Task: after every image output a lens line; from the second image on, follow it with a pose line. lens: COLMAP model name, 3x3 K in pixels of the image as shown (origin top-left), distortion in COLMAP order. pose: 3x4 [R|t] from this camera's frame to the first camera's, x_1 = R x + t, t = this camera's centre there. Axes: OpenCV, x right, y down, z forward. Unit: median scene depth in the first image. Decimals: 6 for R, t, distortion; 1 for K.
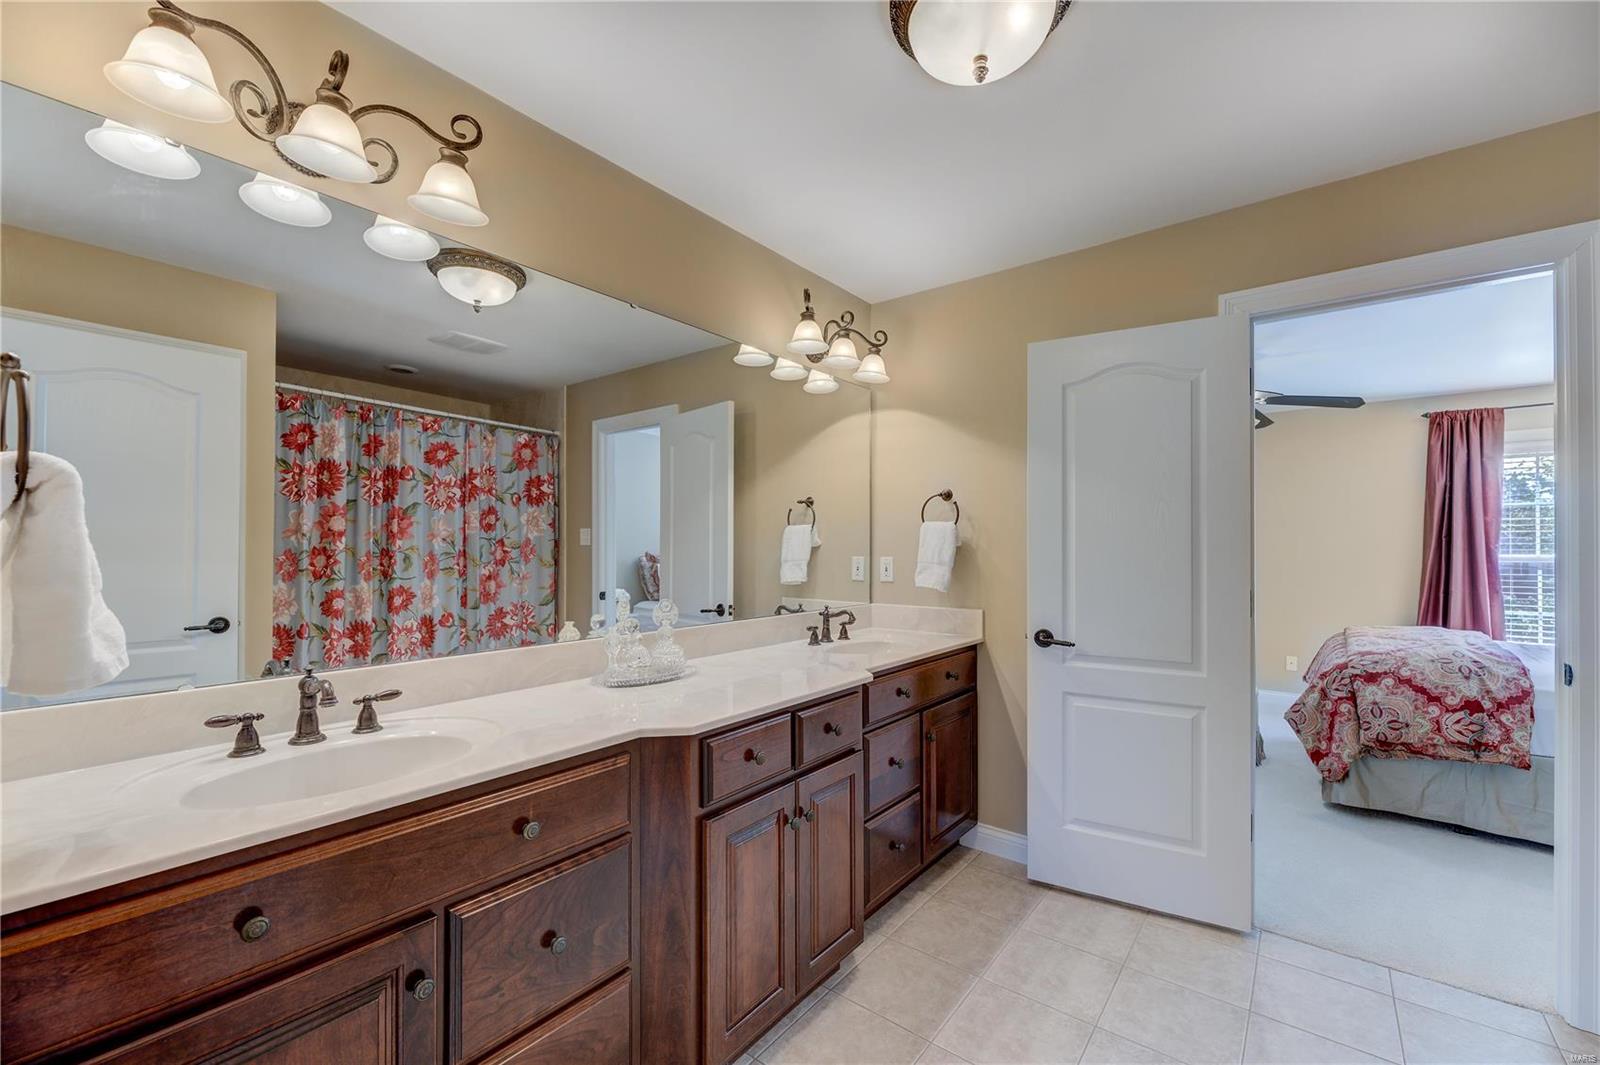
lens RADIAL K [[634.0, 0, 800.0], [0, 634.0, 532.5], [0, 0, 1]] dist [0.000880, 0.000091]
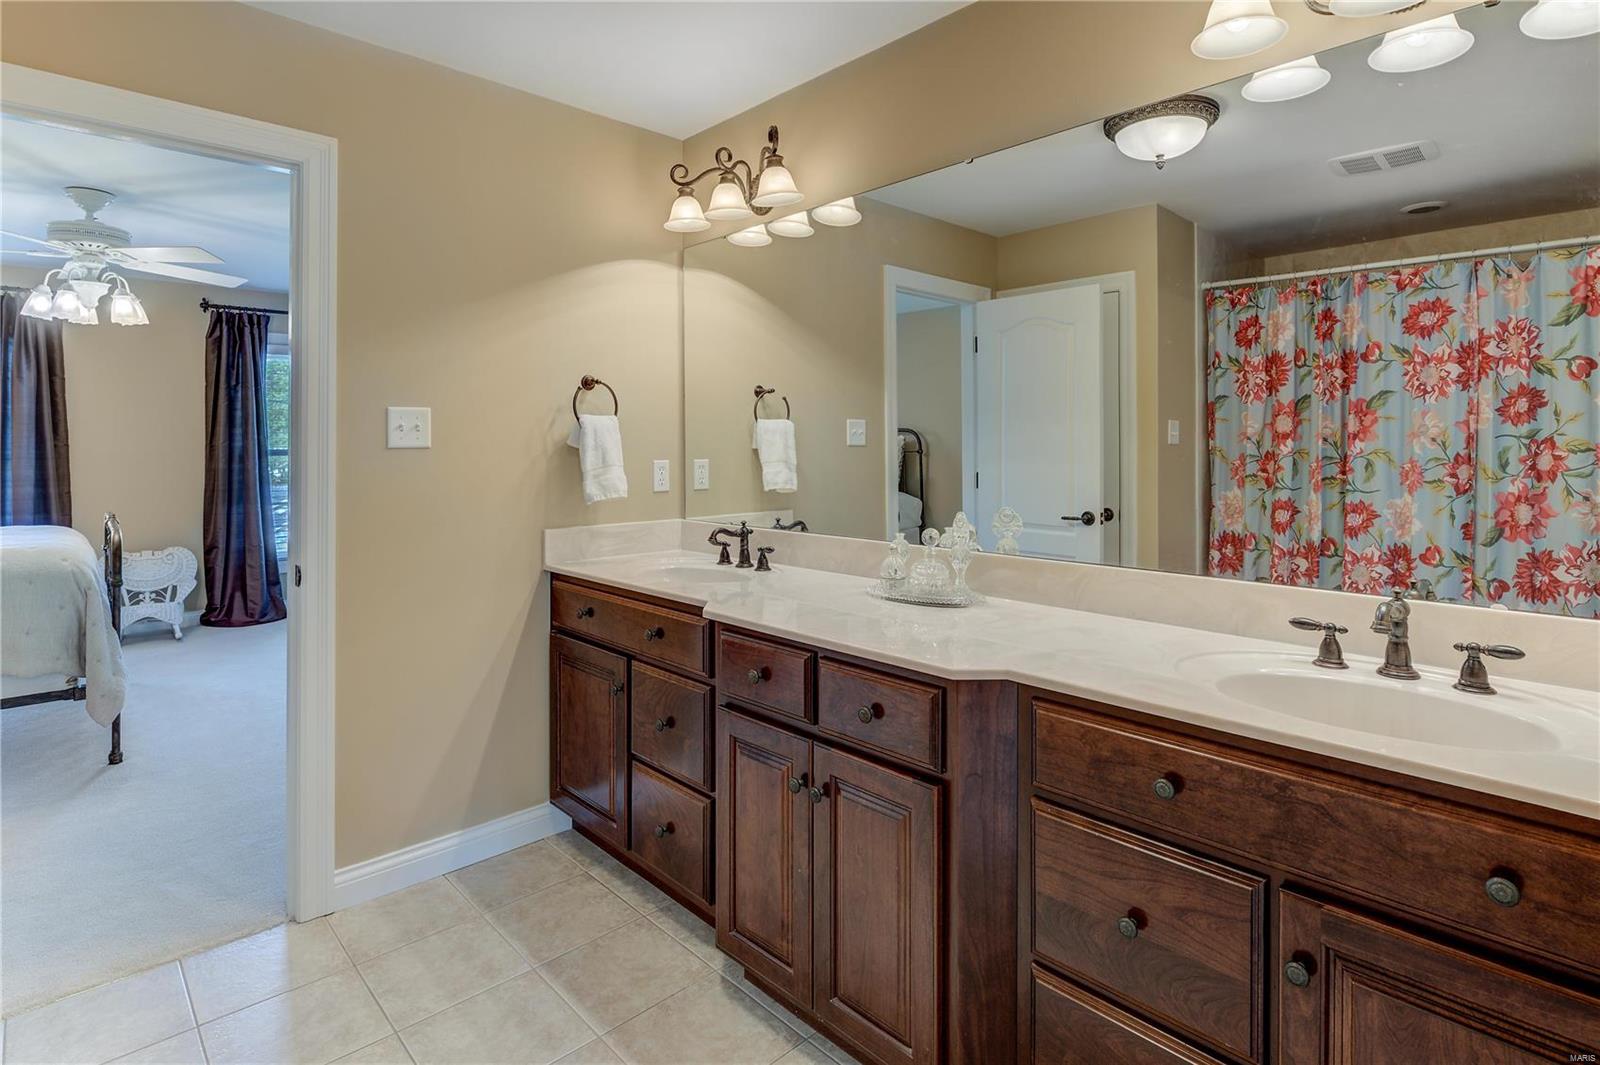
lens RADIAL K [[695.3, 0, 800.0], [0, 695.3, 532.5], [0, 0, 1]] dist [0.001491, 0.000207]
pose [[-0.063482, 0.117043, -0.991096, 0.280111], [0.021410, 0.993030, 0.115901, 0.009543], [0.997753, -0.013862, -0.065546, 0.352002]]
